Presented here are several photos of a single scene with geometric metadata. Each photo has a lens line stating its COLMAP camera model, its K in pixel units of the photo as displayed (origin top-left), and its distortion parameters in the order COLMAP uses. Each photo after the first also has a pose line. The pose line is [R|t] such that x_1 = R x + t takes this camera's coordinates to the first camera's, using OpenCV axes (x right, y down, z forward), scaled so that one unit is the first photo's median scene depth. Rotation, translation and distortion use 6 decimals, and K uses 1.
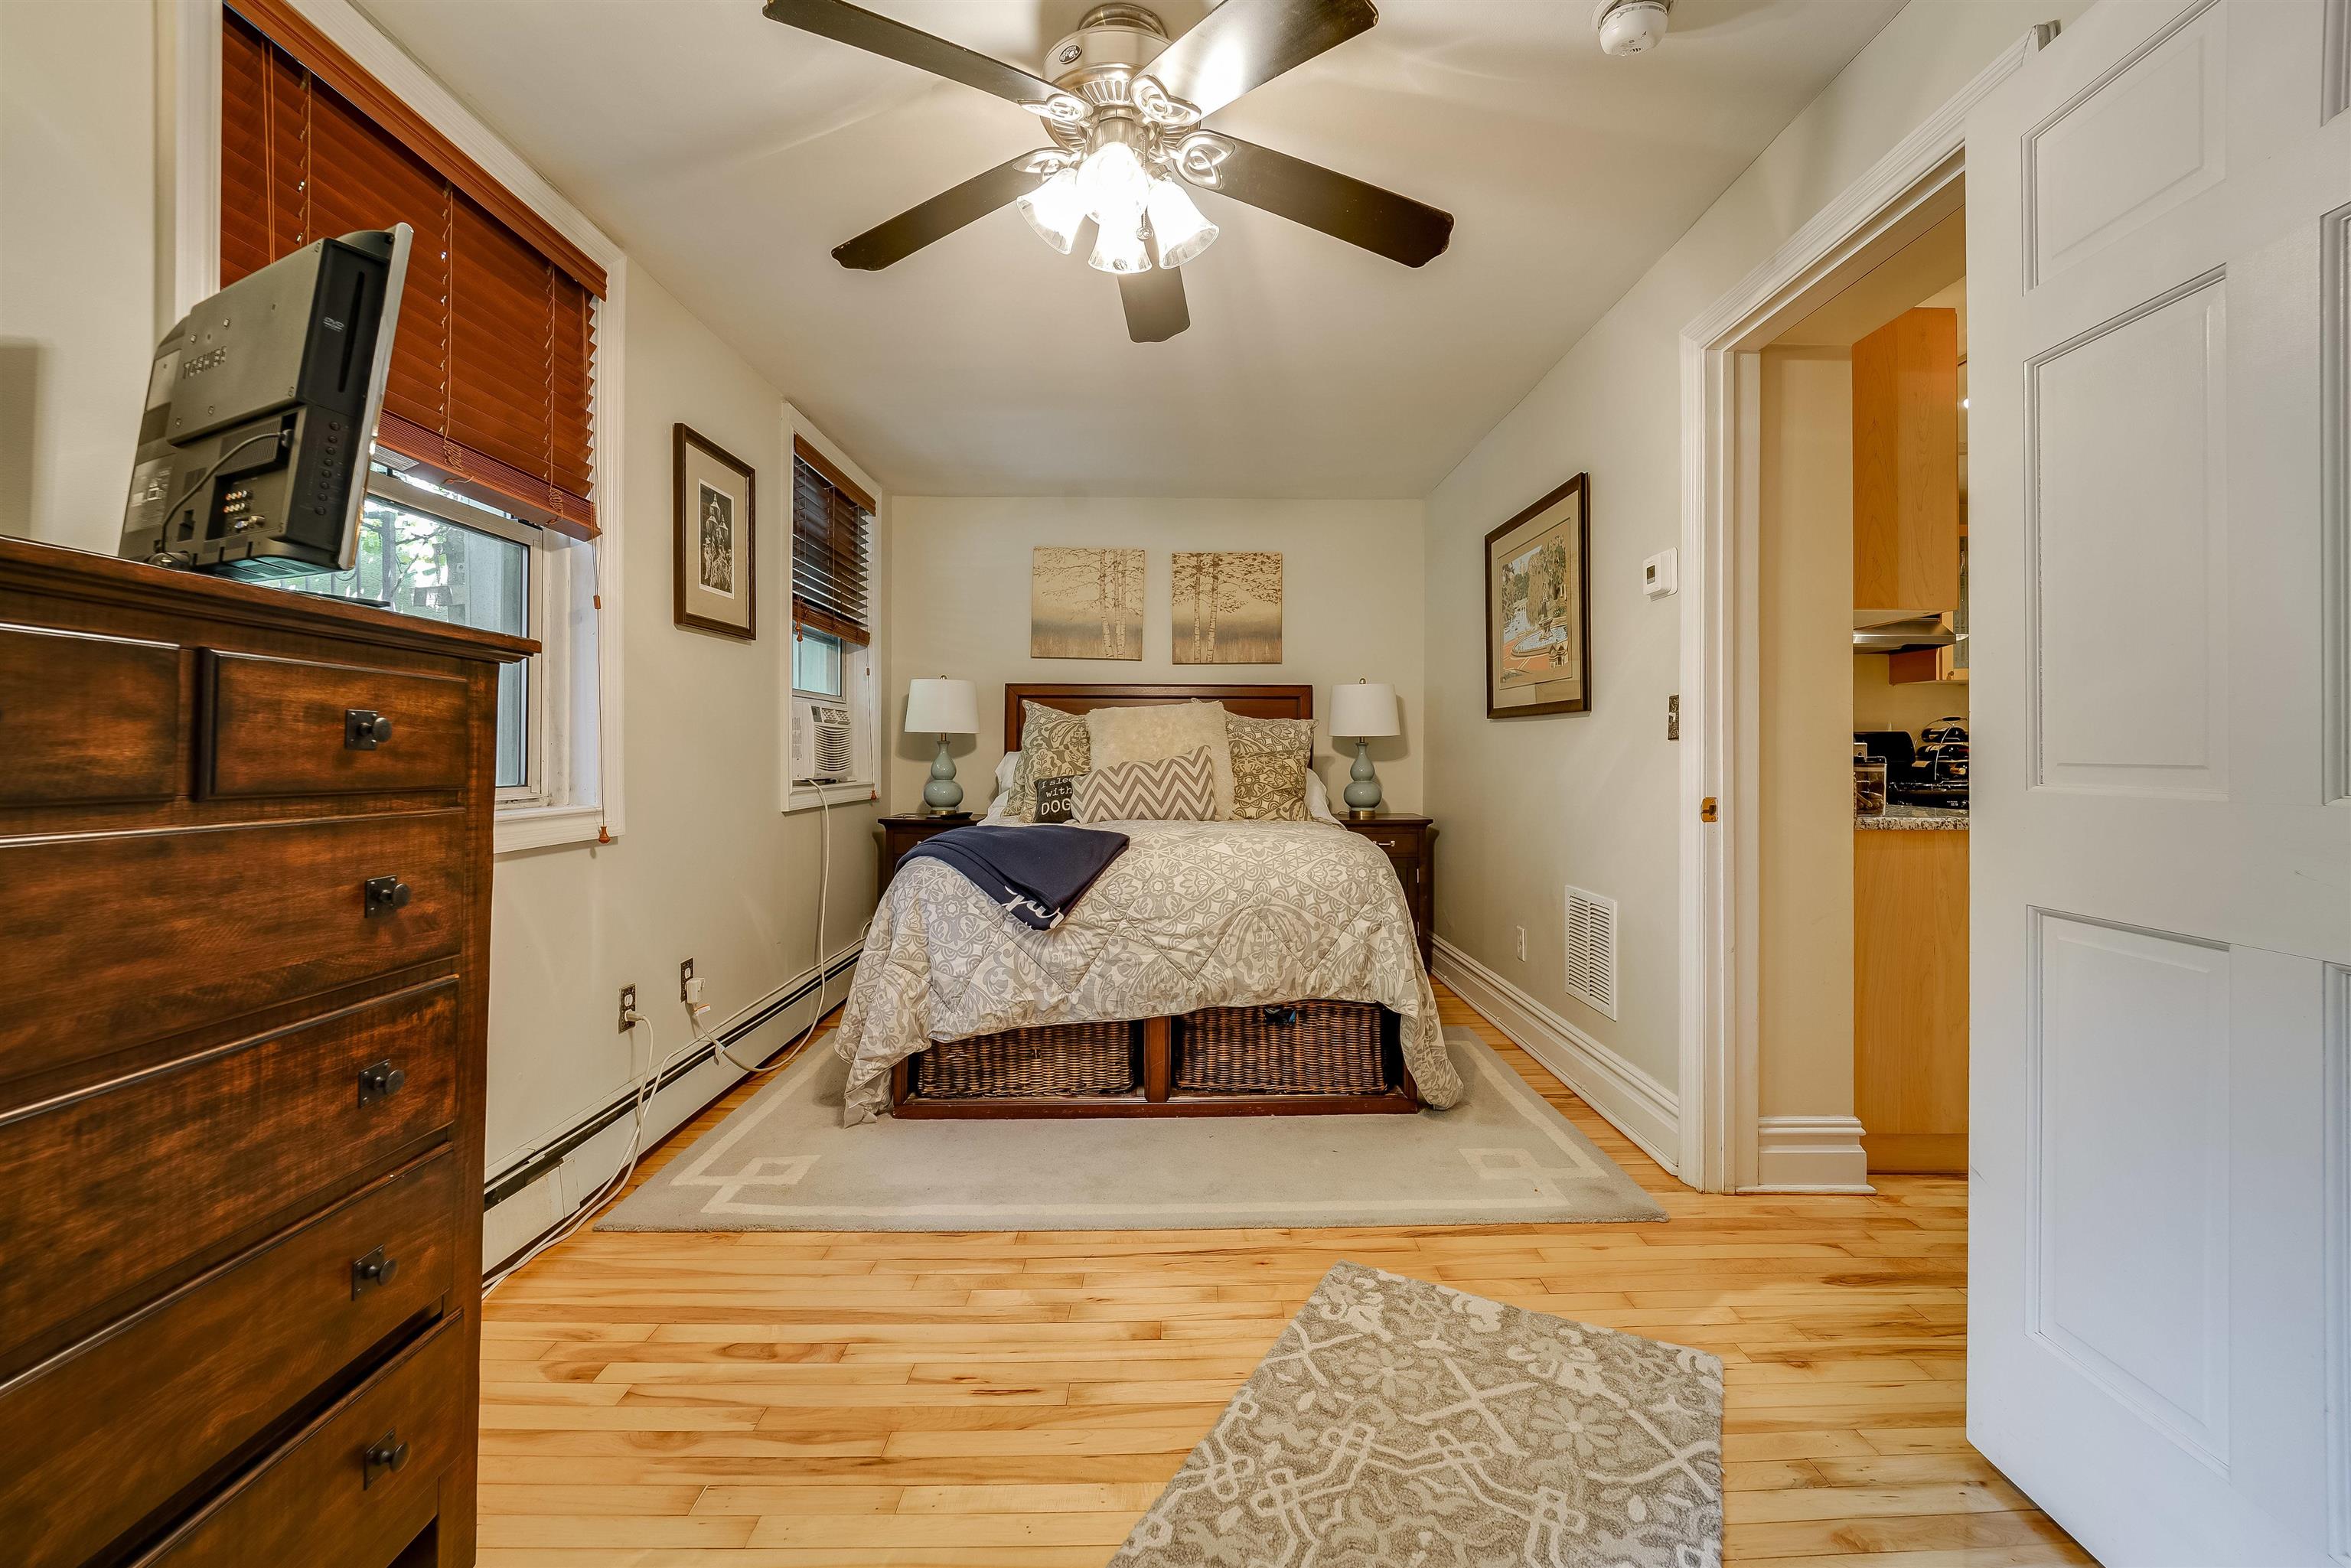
lens RADIAL K [[955.9, 0, 1185.9], [0, 955.9, 748.7], [0, 0, 1]] dist [-0.006341, -0.000834]
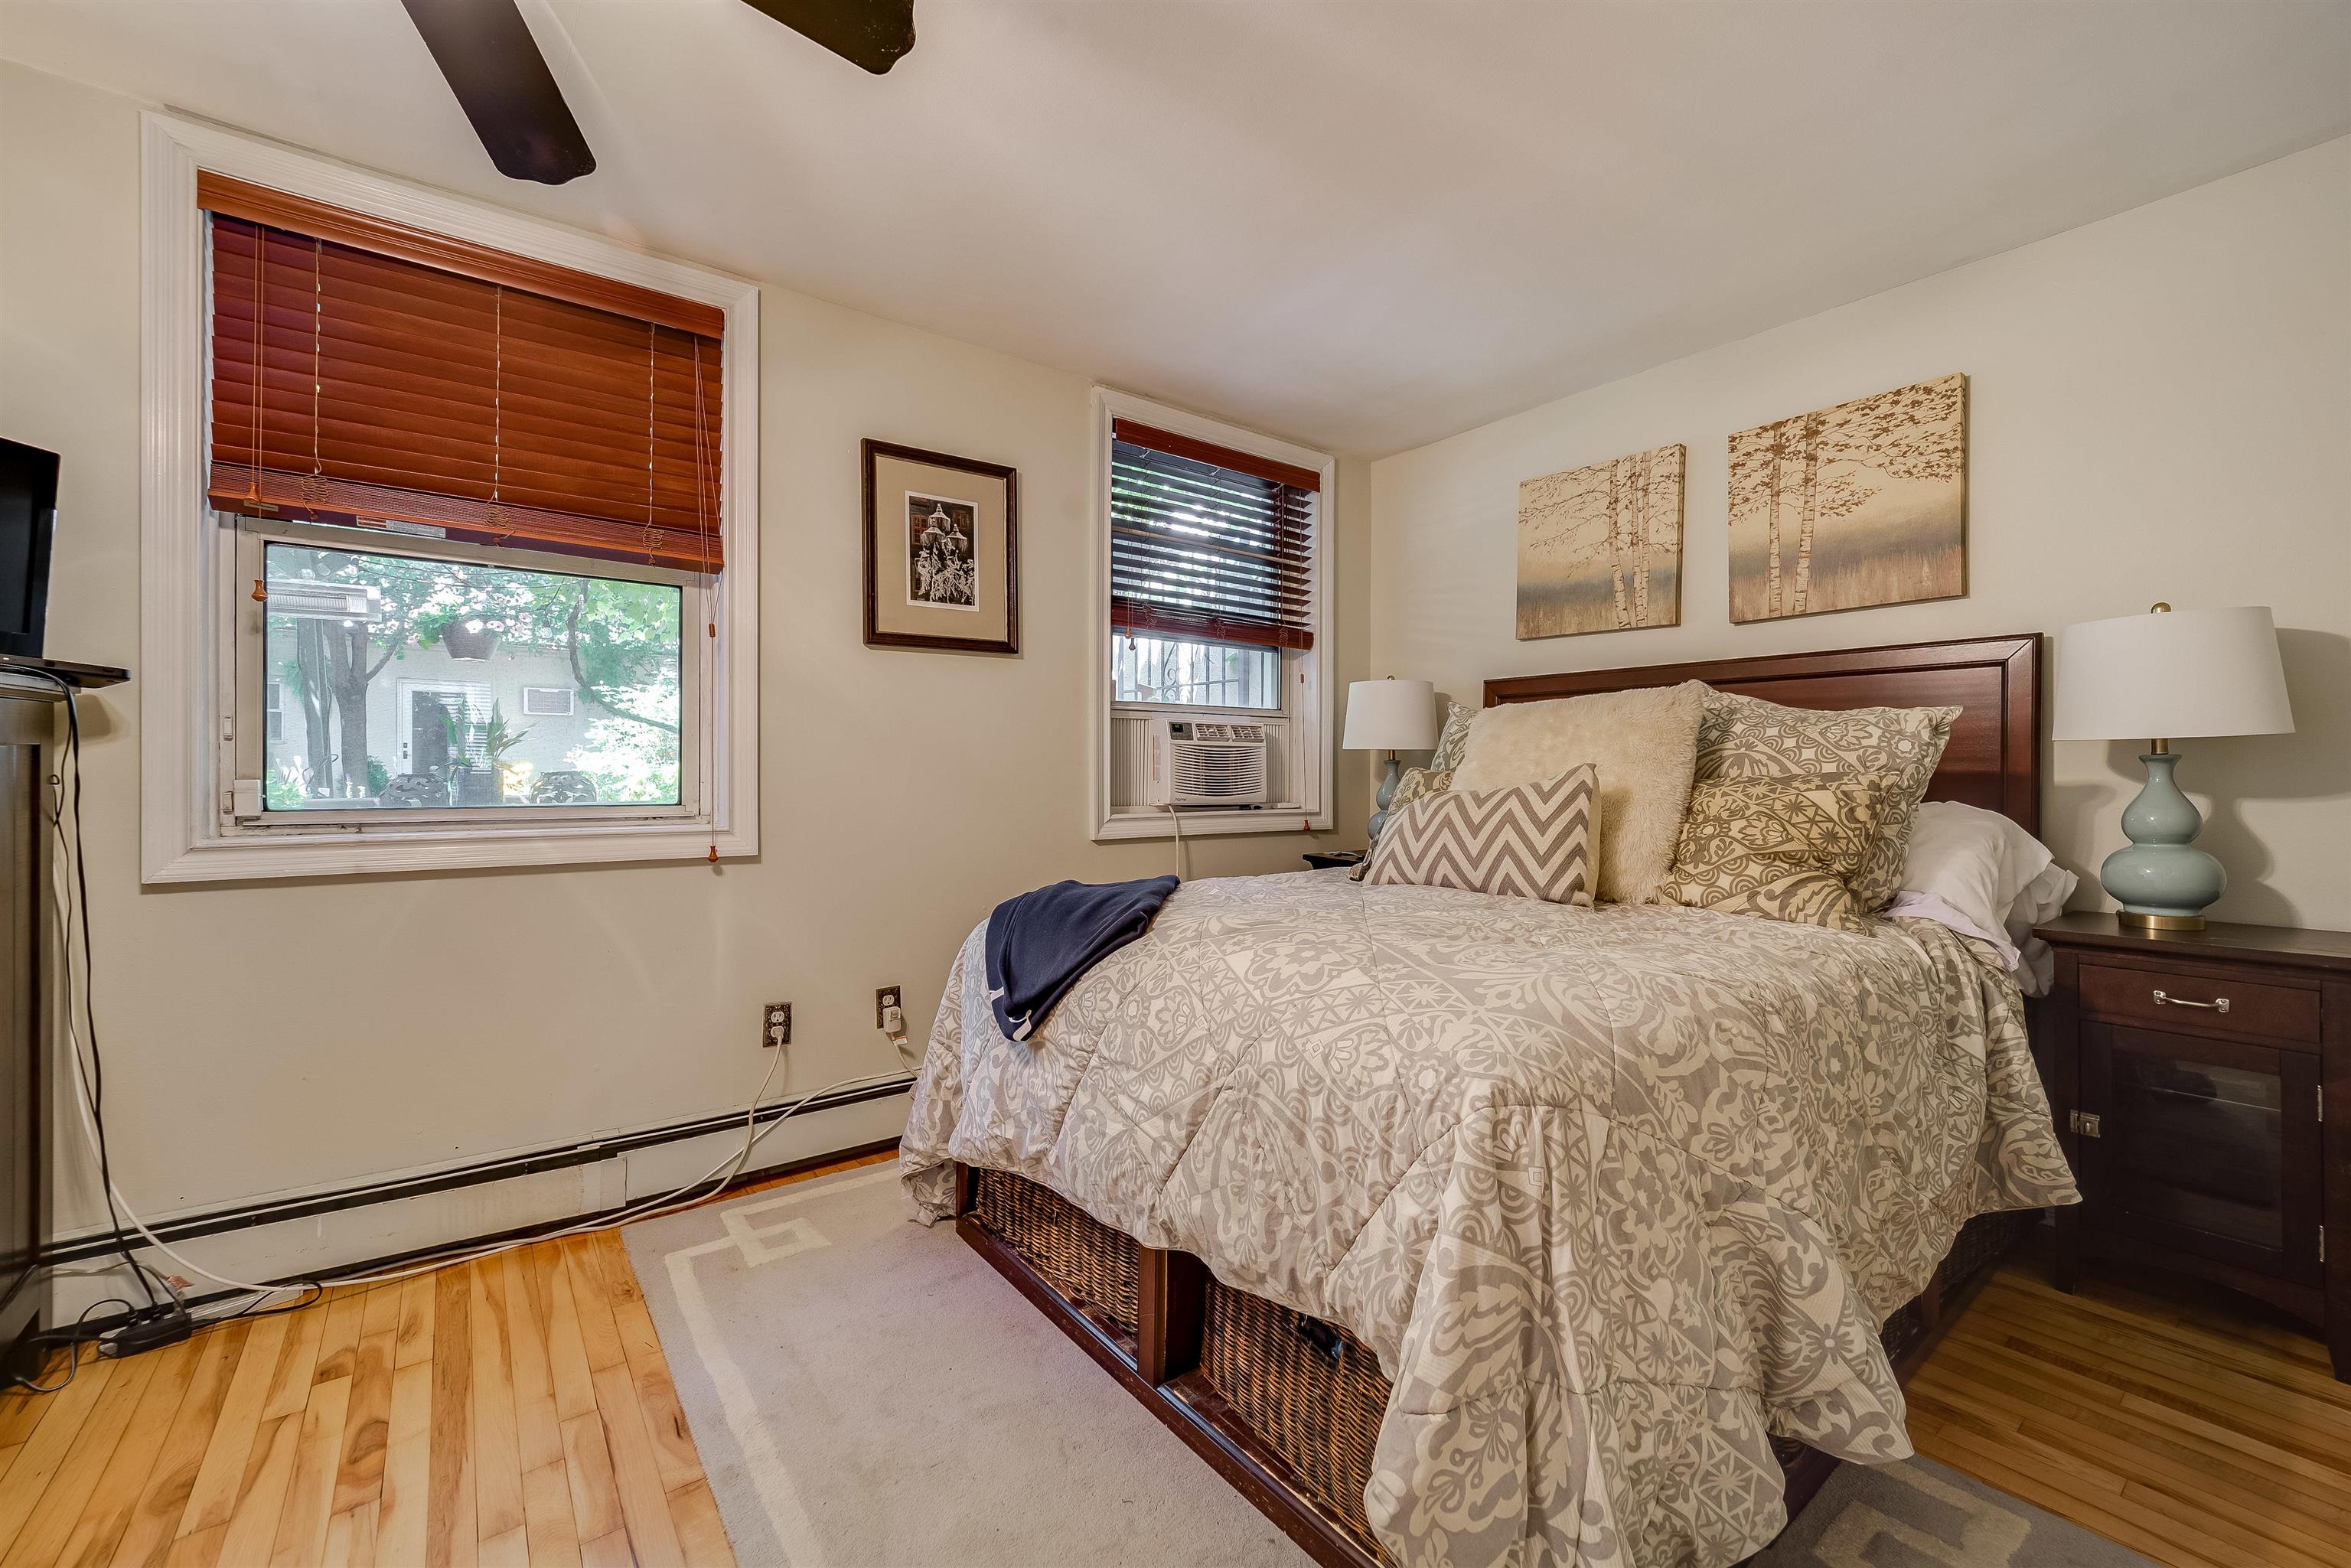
lens RADIAL K [[942.6, 0, 1179.4], [0, 942.6, 780.8], [0, 0, 1]] dist [-0.006508, -0.000550]
pose [[0.596819, 0.007021, -0.802345, 0.443852], [0.001878, 0.999947, 0.010148, 0.000738], [0.802374, -0.007563, 0.596774, 0.688436]]
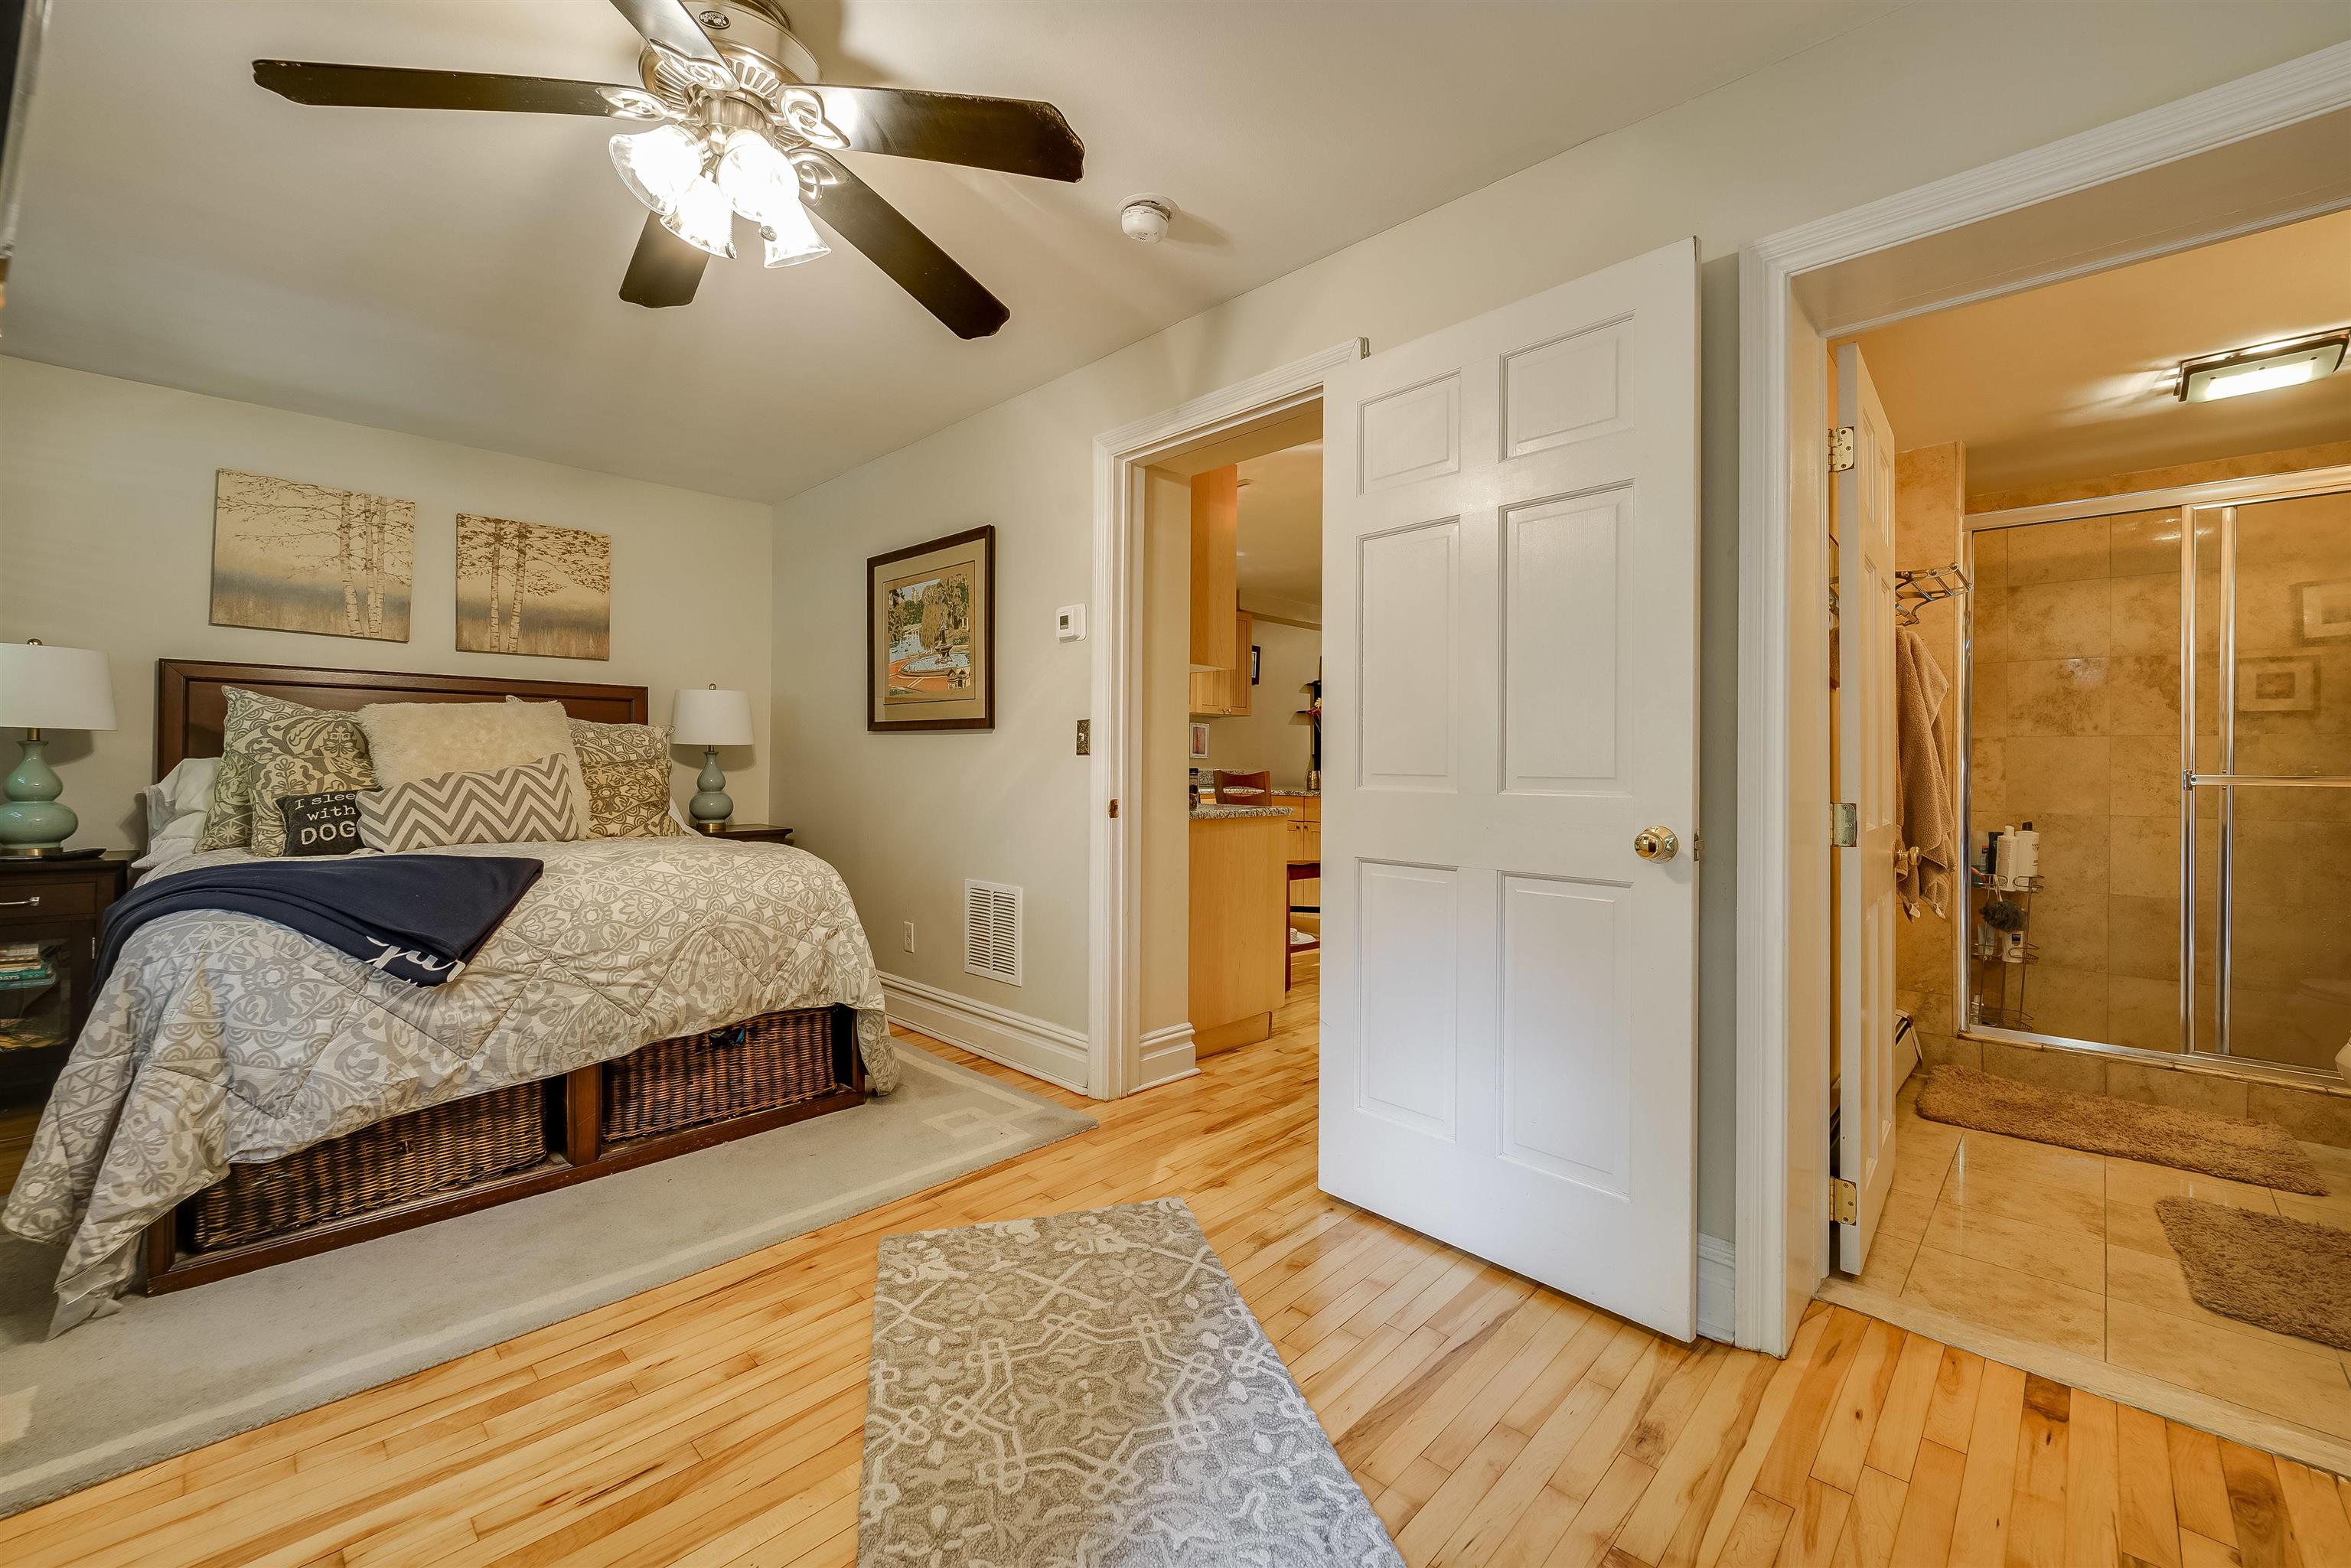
lens RADIAL K [[952.6, 0, 1175.0], [0, 952.6, 762.8], [0, 0, 1]] dist [-0.002578, -0.003145]
pose [[0.710371, 0.004030, 0.703816, -0.264185], [-0.008641, 0.999958, 0.002997, -0.003127], [-0.703774, -0.008211, 0.710376, 0.008180]]
